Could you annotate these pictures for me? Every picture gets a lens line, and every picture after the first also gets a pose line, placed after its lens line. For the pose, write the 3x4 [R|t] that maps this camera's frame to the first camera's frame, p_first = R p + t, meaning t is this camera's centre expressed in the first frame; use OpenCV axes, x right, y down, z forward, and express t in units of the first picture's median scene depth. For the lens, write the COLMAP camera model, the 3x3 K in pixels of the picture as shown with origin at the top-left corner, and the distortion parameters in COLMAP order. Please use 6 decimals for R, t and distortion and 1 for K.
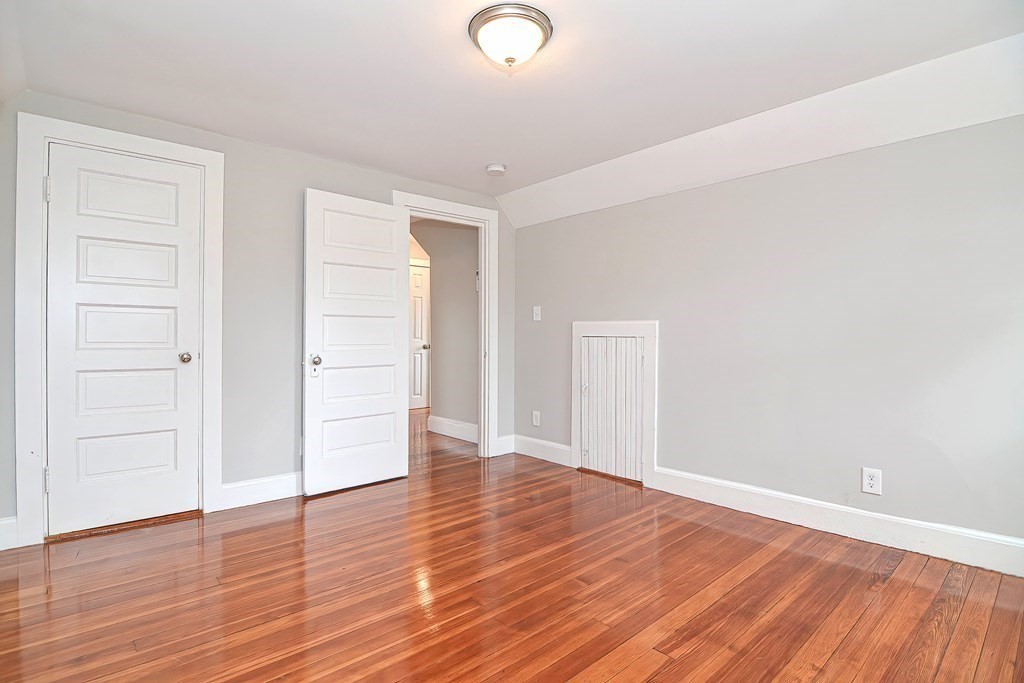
lens RADIAL K [[514.3, 0, 509.3], [0, 514.3, 335.5], [0, 0, 1]] dist [-0.001294, -0.000096]
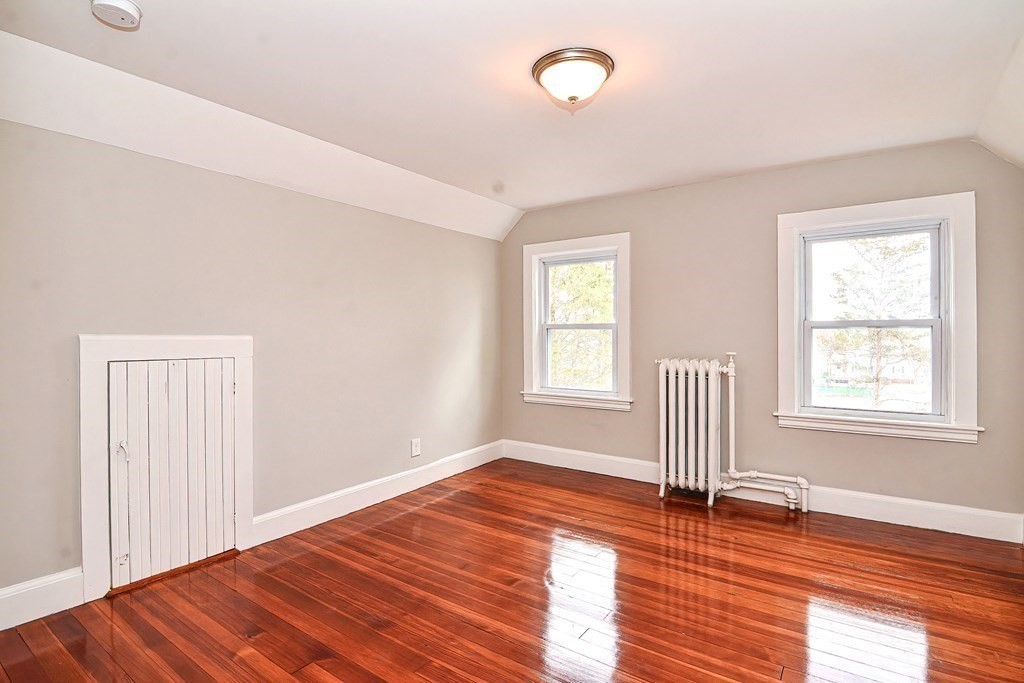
lens RADIAL K [[498.1, 0, 505.9], [0, 498.1, 340.2], [0, 0, 1]] dist [-0.003475, -0.000408]
pose [[-0.210715, -0.011066, 0.977485, -0.674267], [0.004418, 0.999915, 0.012272, -0.036703], [-0.977537, 0.006904, -0.210649, 0.949535]]
